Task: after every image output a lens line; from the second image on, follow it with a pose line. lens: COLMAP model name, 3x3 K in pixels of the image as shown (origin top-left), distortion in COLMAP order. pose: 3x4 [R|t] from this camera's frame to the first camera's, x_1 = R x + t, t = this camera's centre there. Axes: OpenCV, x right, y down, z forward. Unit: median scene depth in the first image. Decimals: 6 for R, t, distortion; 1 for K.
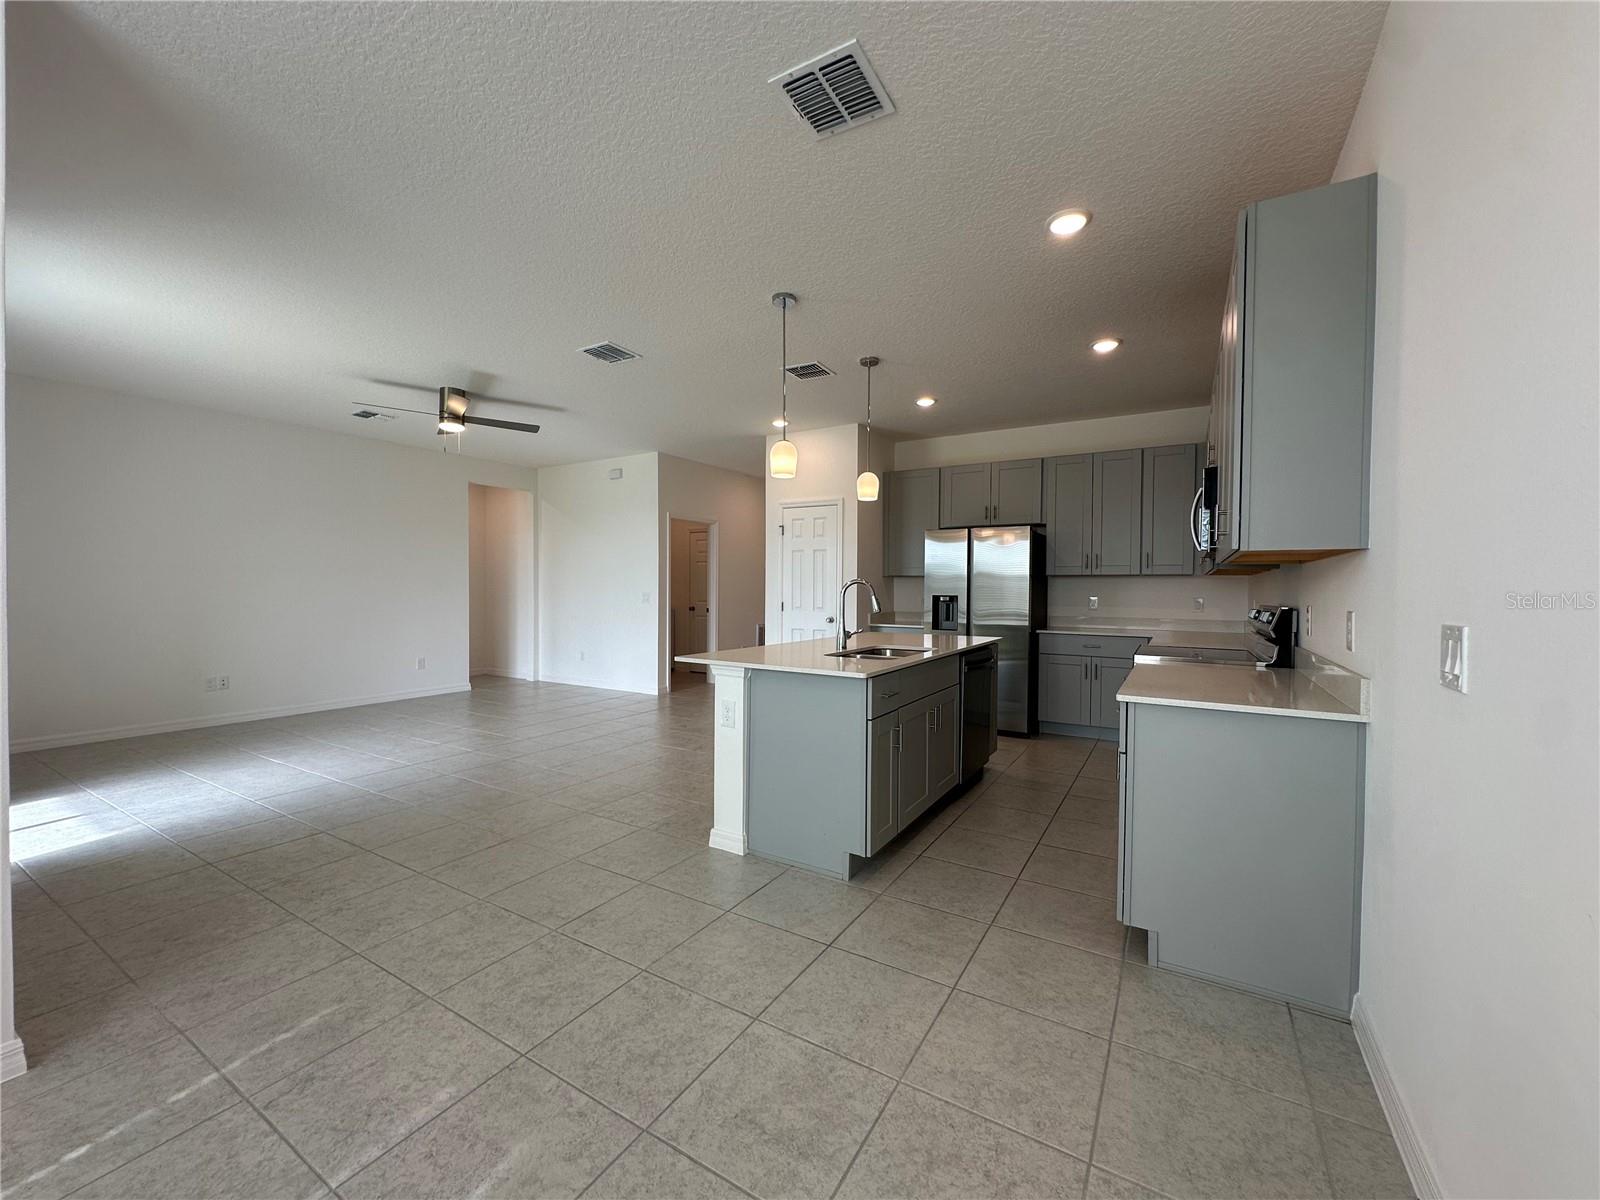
lens RADIAL K [[639.5, 0, 802.4], [0, 639.5, 586.7], [0, 0, 1]] dist [-0.006355, 0.001732]
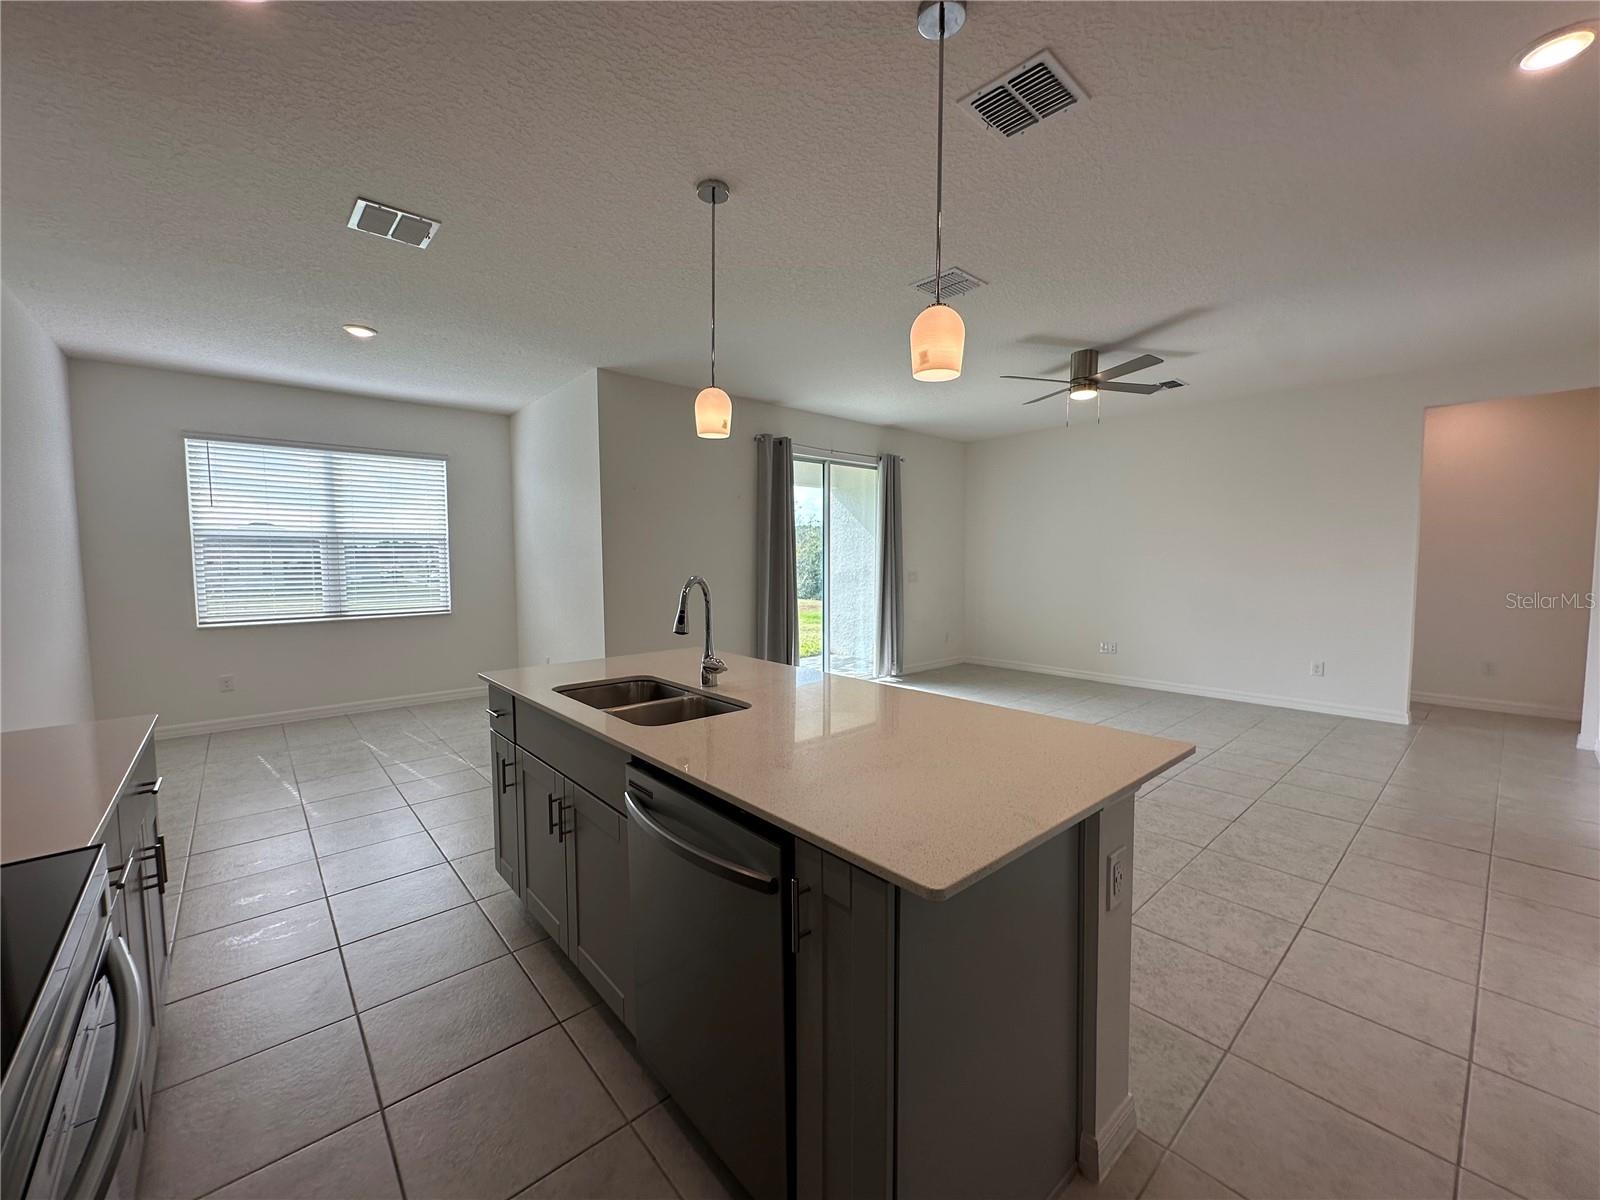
lens RADIAL K [[639.5, 0, 797.9], [0, 639.5, 601.2], [0, 0, 1]] dist [-0.006355, 0.001732]
pose [[-0.306478, 0.063074, -0.949786, 0.403133], [0.005291, 0.997900, 0.064562, -0.016025], [0.951863, 0.014761, -0.306168, 0.822267]]
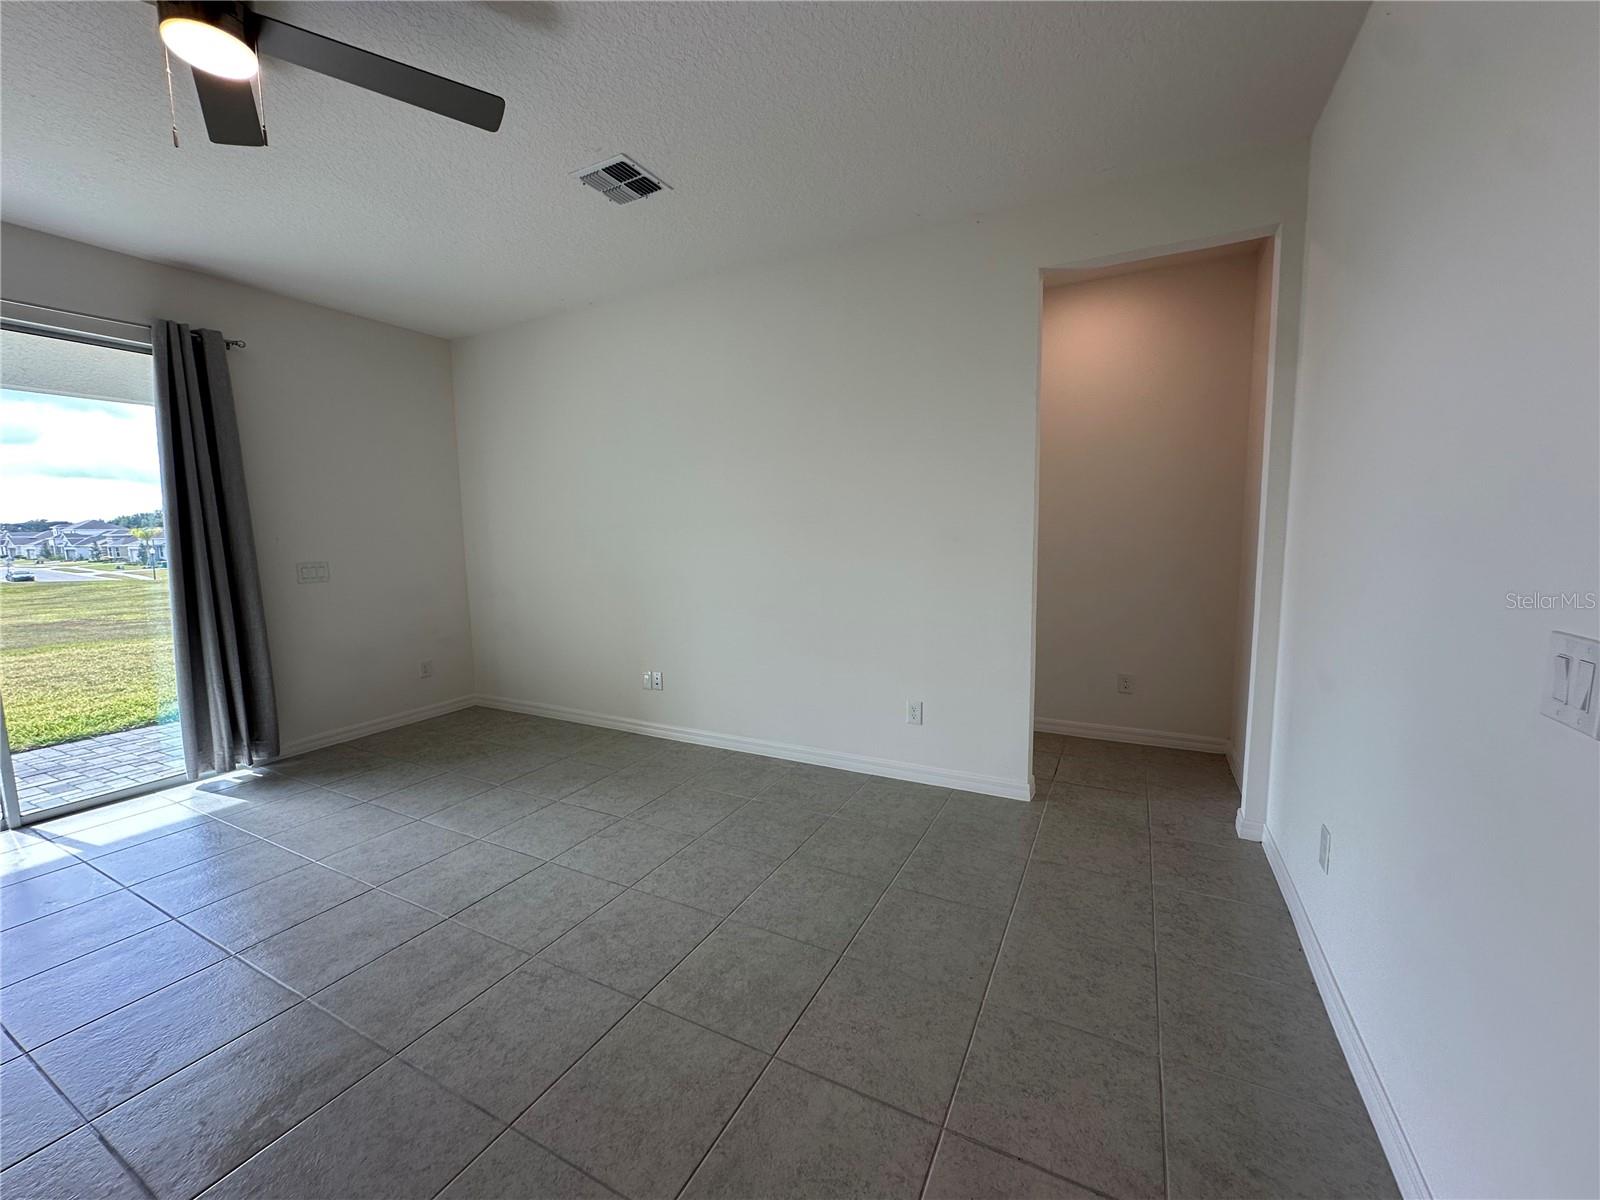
lens RADIAL K [[639.5, 0, 802.1], [0, 639.5, 598.3], [0, 0, 1]] dist [-0.006355, 0.001732]
pose [[0.059938, 0.104234, -0.992745, -0.189371], [0.016000, 0.994305, 0.105364, -0.016897], [0.998074, -0.022199, 0.057929, 1.147846]]
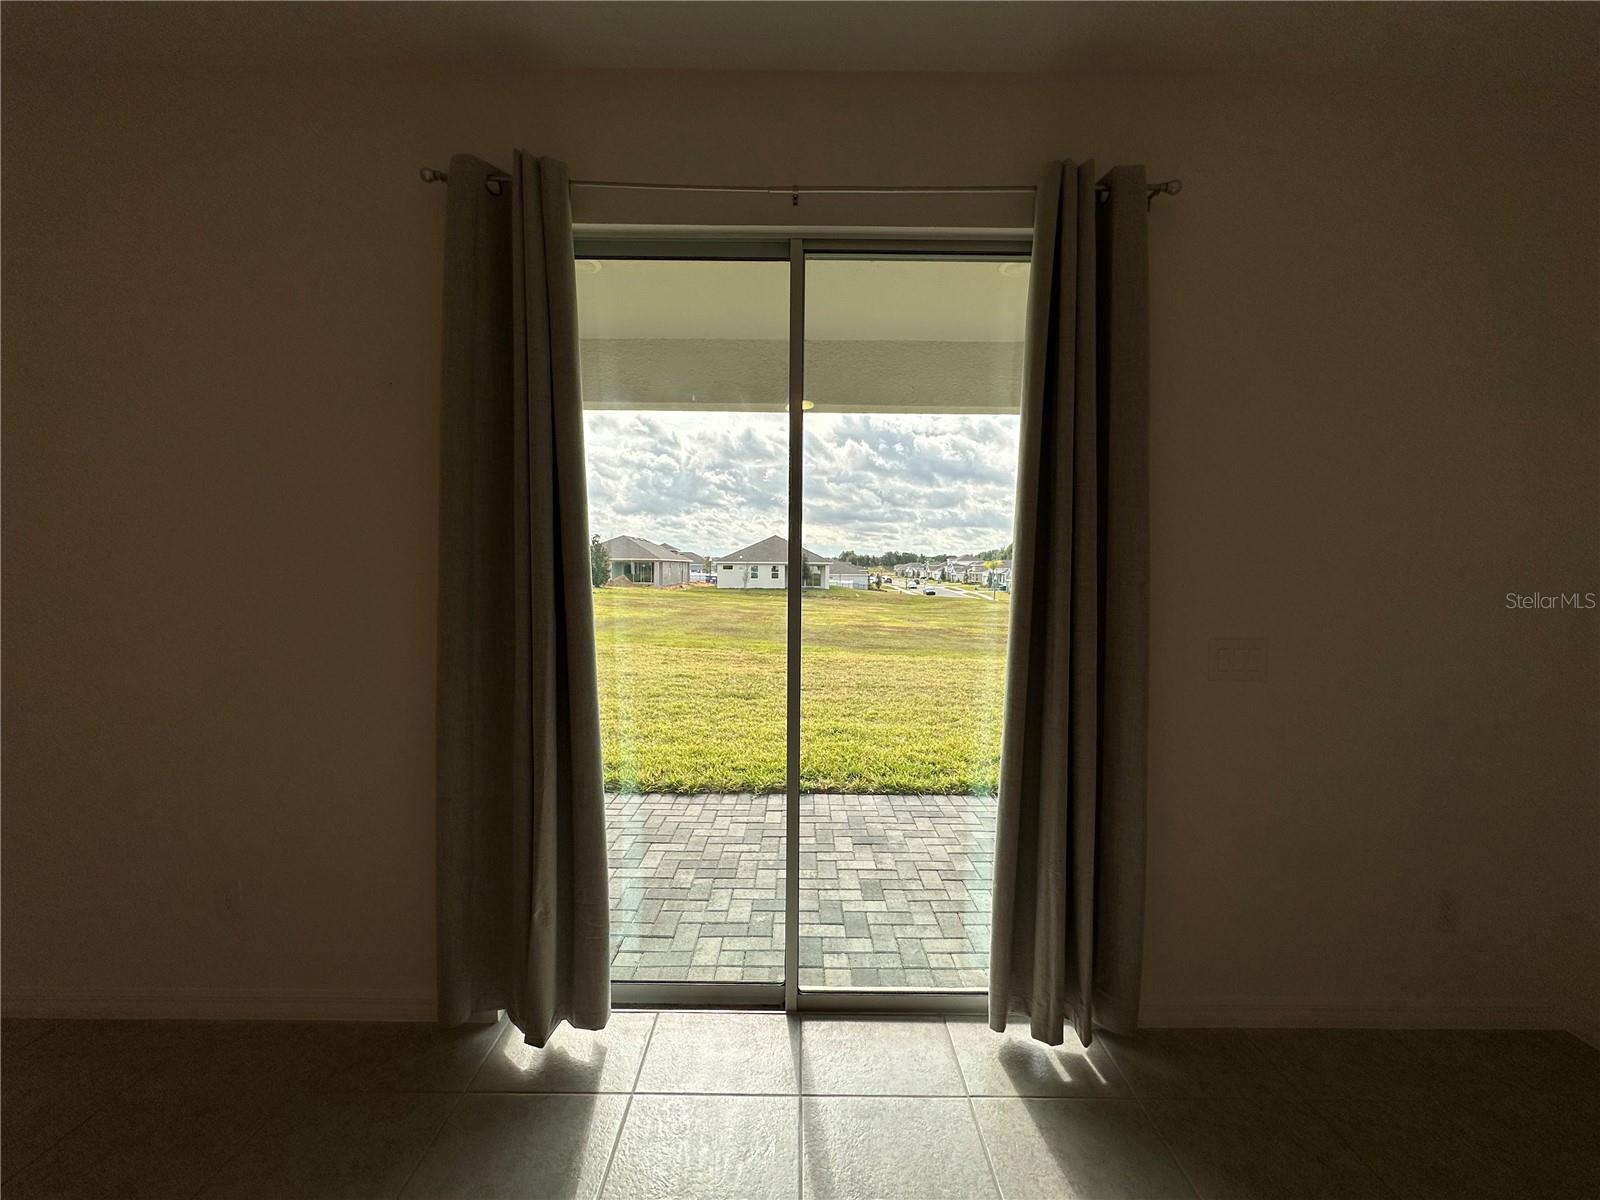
lens RADIAL K [[639.5, 0, 789.9], [0, 639.5, 599.8], [0, 0, 1]] dist [-0.006355, 0.001732]
pose [[-0.865432, 0.015658, -0.500781, -0.566380], [-0.010447, 0.998730, 0.049282, -0.024703], [0.500917, 0.047882, -0.864170, 0.809361]]
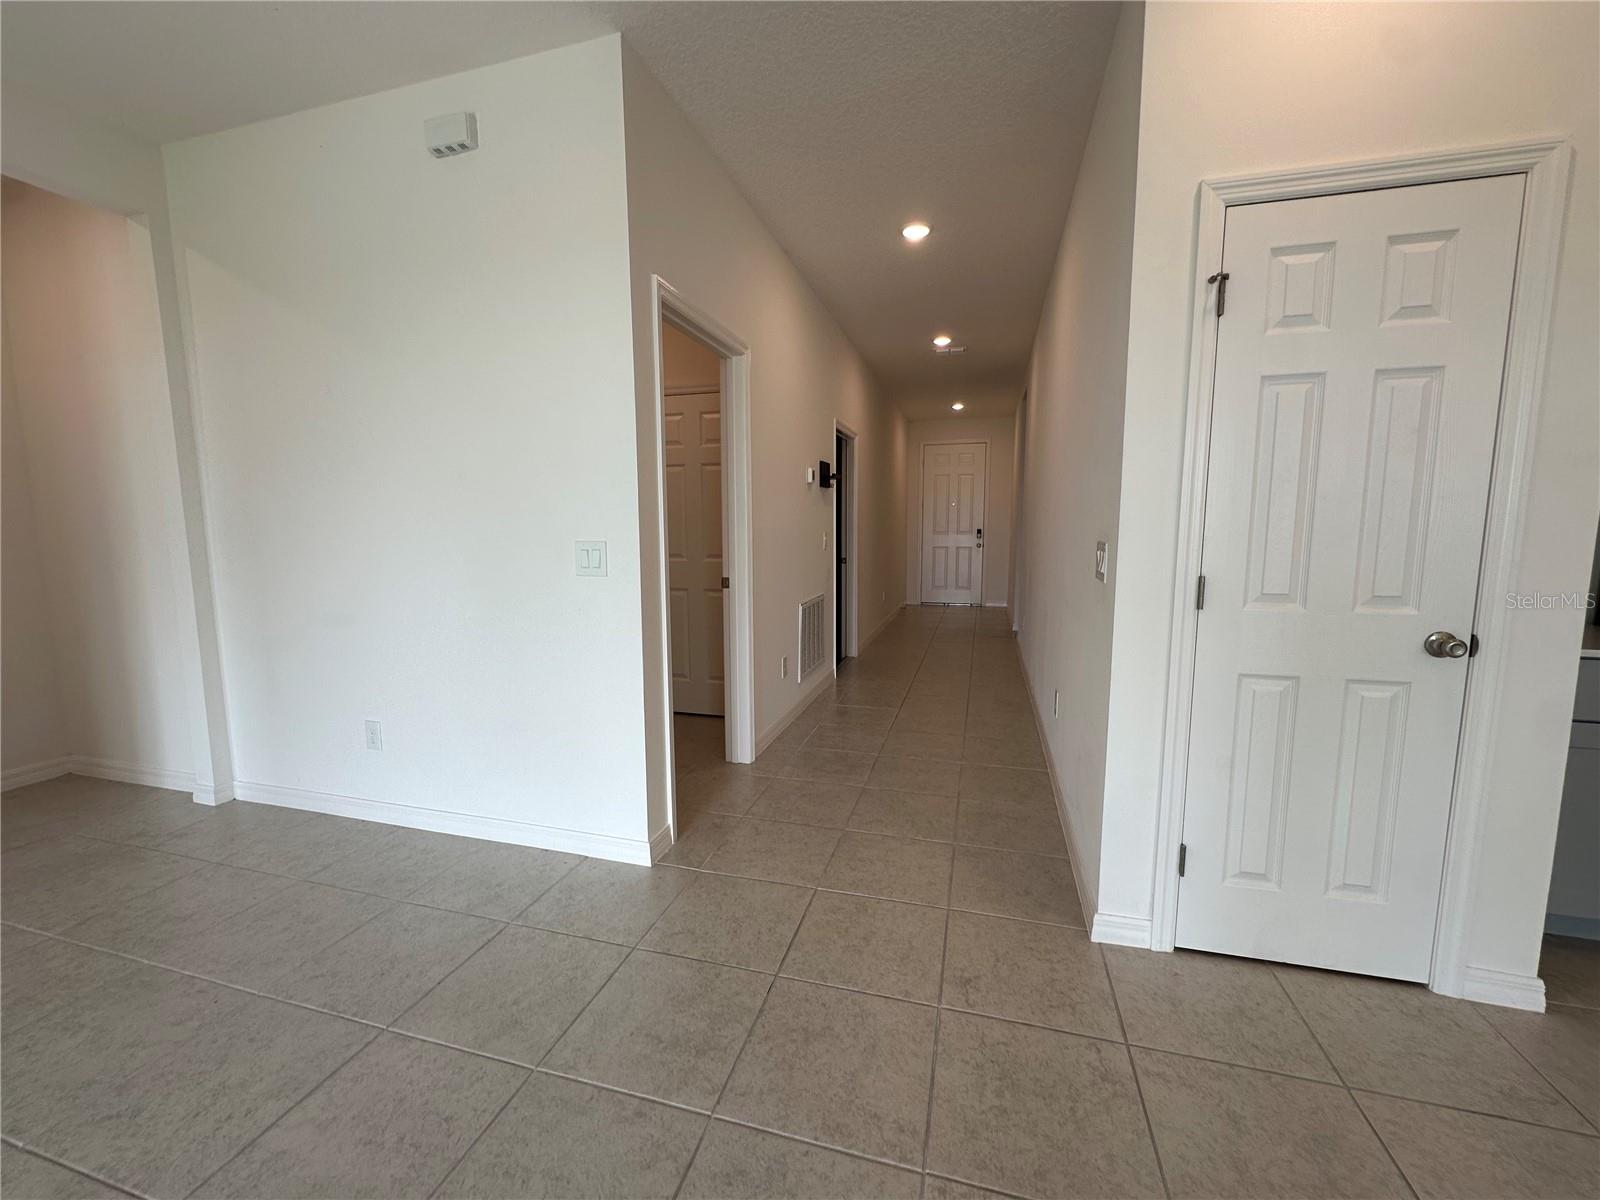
lens RADIAL K [[639.5, 0, 801.3], [0, 639.5, 593.6], [0, 0, 1]] dist [-0.006355, 0.001732]
pose [[0.965474, -0.036259, 0.257963, -0.306125], [0.007402, 0.993684, 0.111968, 0.000054], [-0.260394, -0.106193, 0.959645, 0.914056]]
